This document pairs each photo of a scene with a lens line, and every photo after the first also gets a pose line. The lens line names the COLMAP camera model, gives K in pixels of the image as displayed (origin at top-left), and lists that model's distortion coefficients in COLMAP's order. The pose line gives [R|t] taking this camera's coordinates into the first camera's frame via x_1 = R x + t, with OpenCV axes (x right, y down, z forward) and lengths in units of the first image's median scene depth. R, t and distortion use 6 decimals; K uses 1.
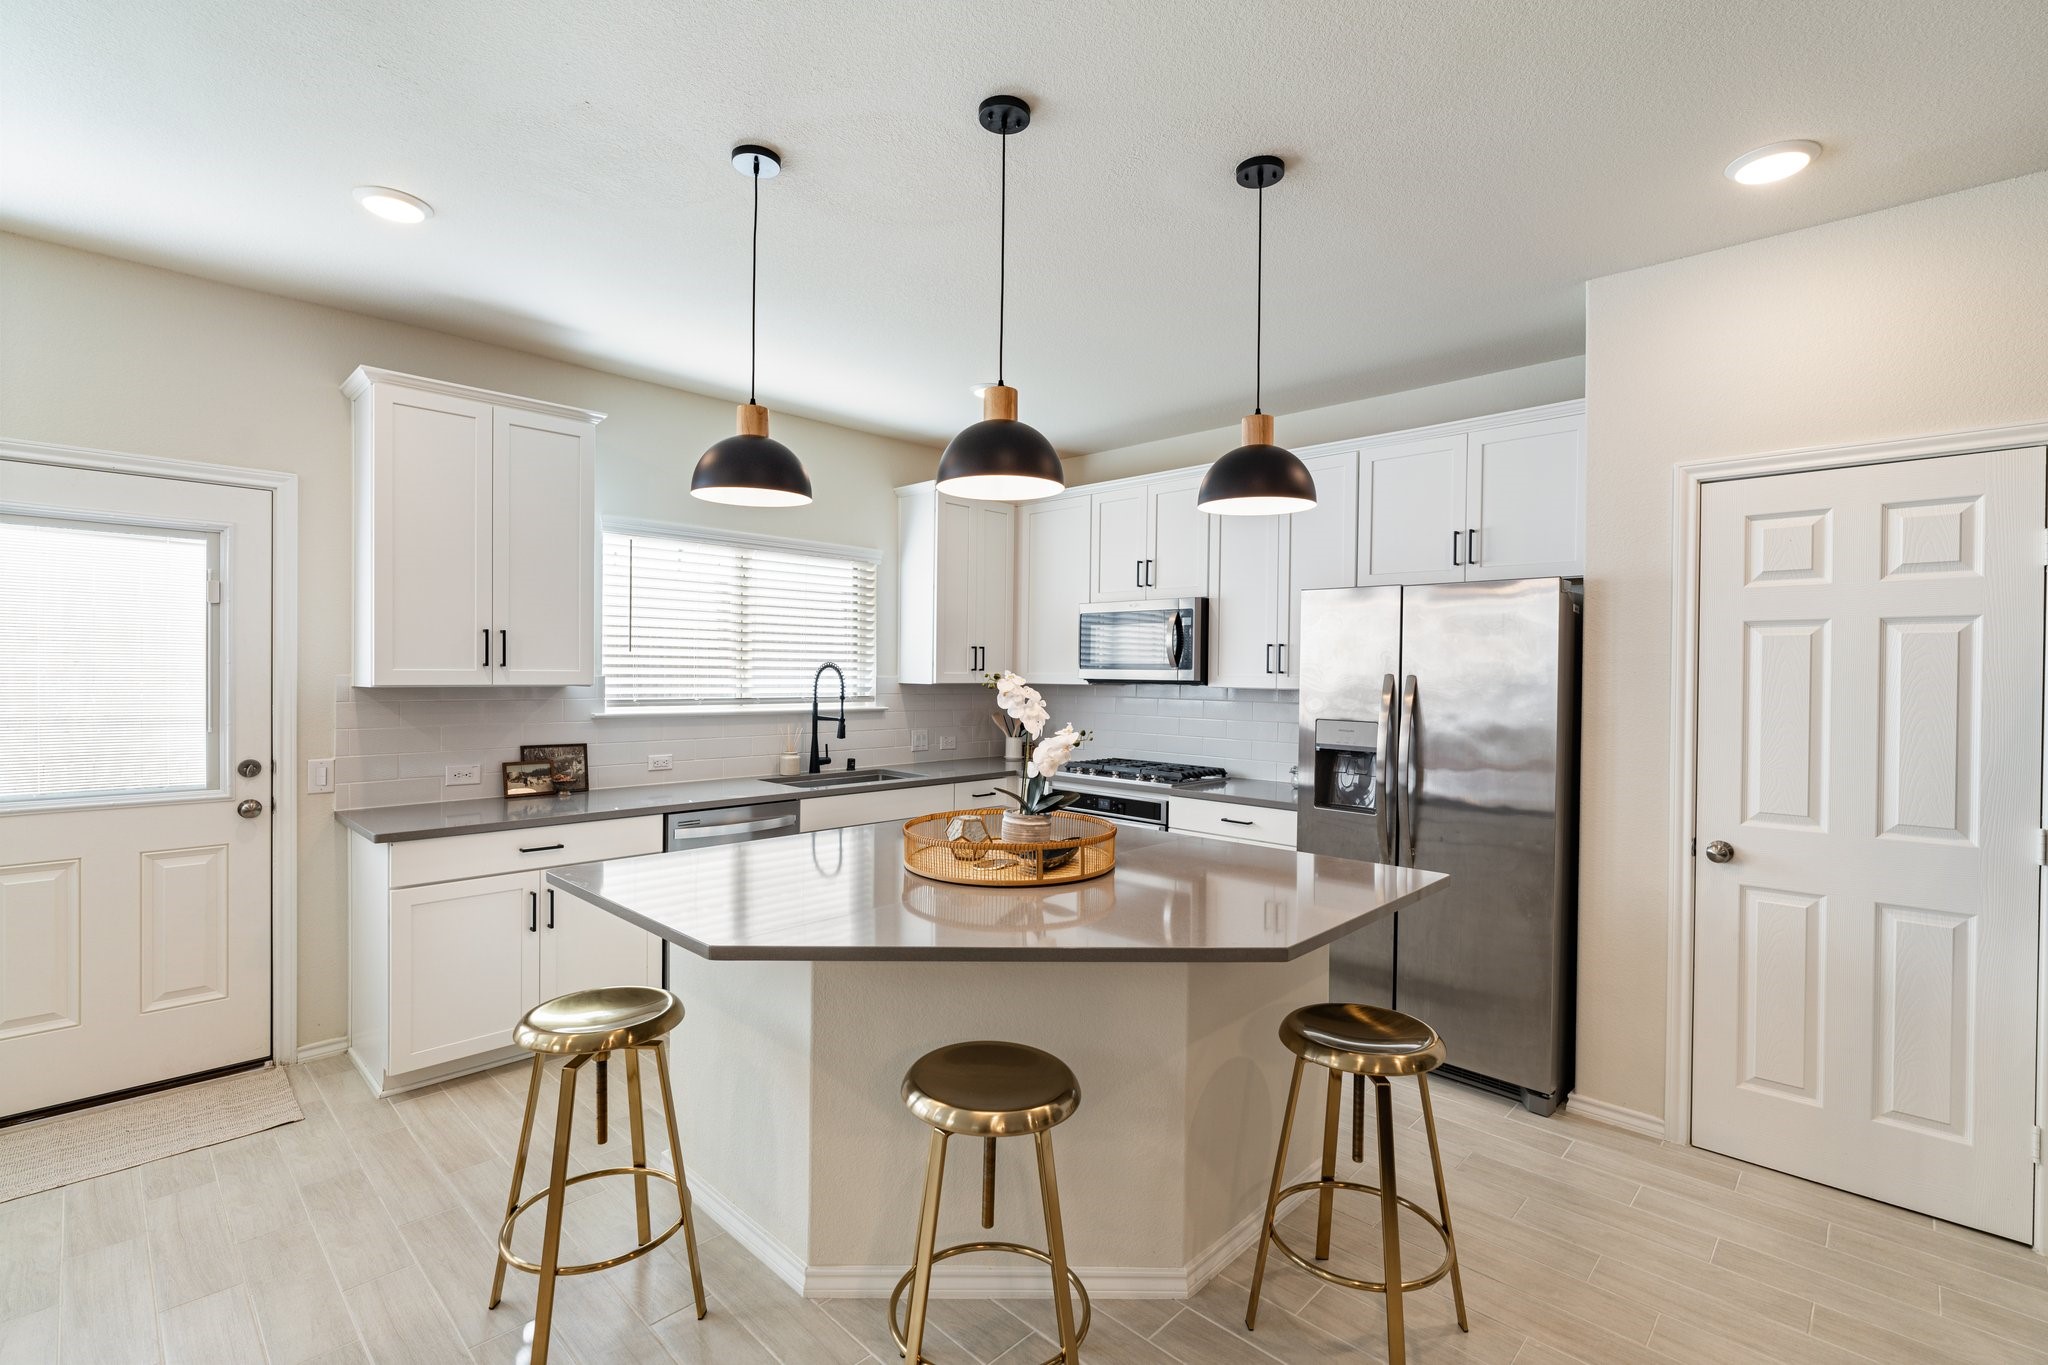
lens RADIAL K [[927.7, 0, 1022.2], [0, 927.7, 681.7], [0, 0, 1]] dist [-0.002701, 0.000324]
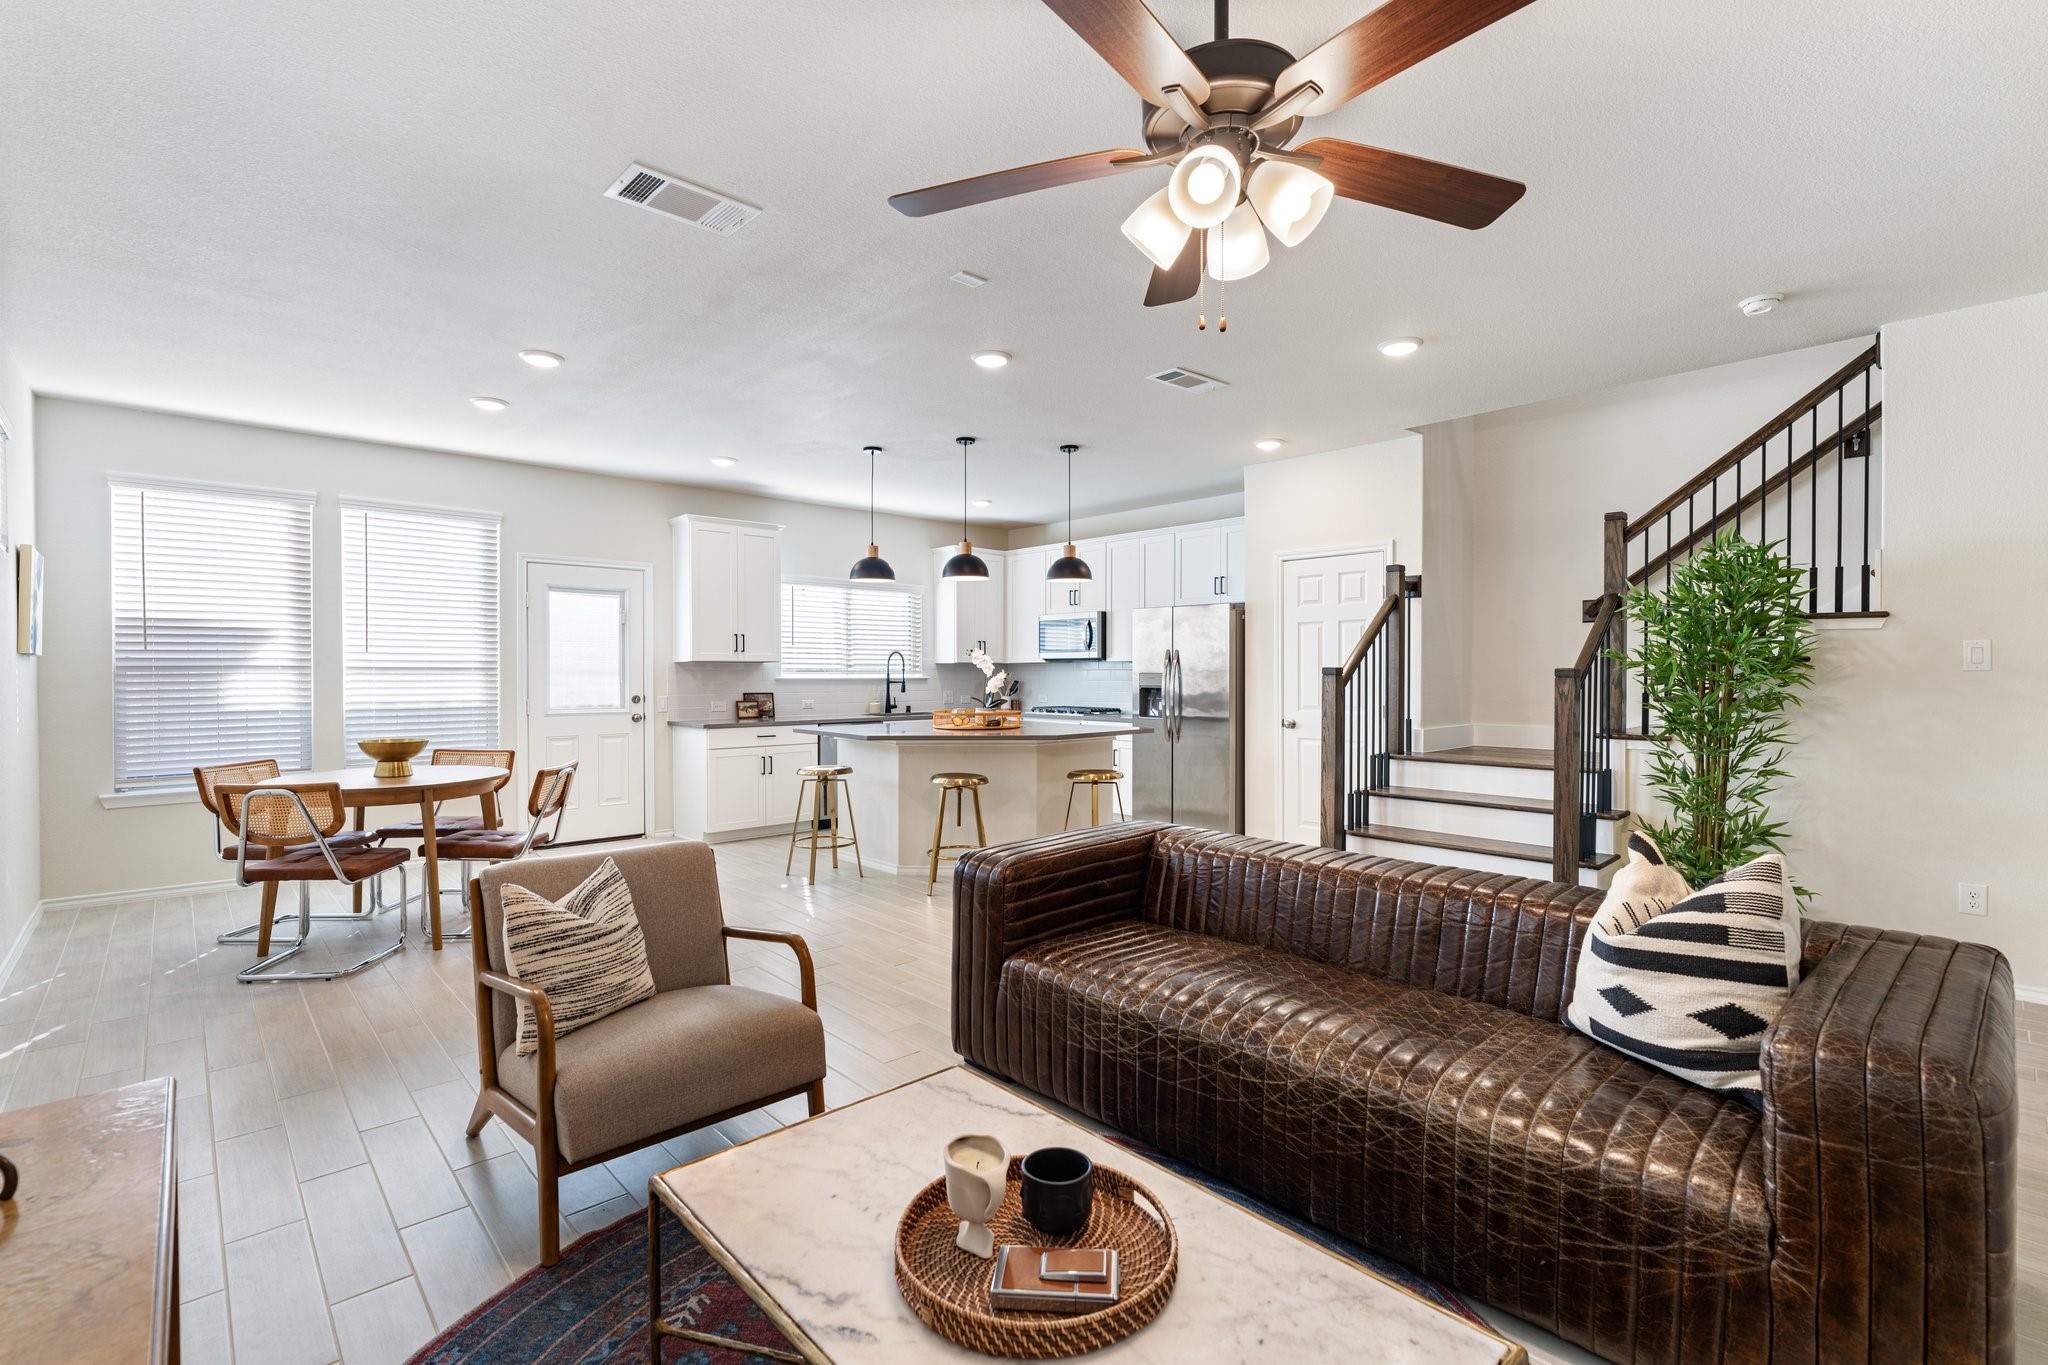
lens RADIAL K [[927.7, 0, 1022.7], [0, 927.7, 685.9], [0, 0, 1]] dist [-0.002701, 0.000324]
pose [[0.998609, -0.010522, -0.051663, 0.170884], [0.010723, 0.999936, 0.003602, 0.058878], [0.051622, -0.004151, 0.998658, -1.035447]]
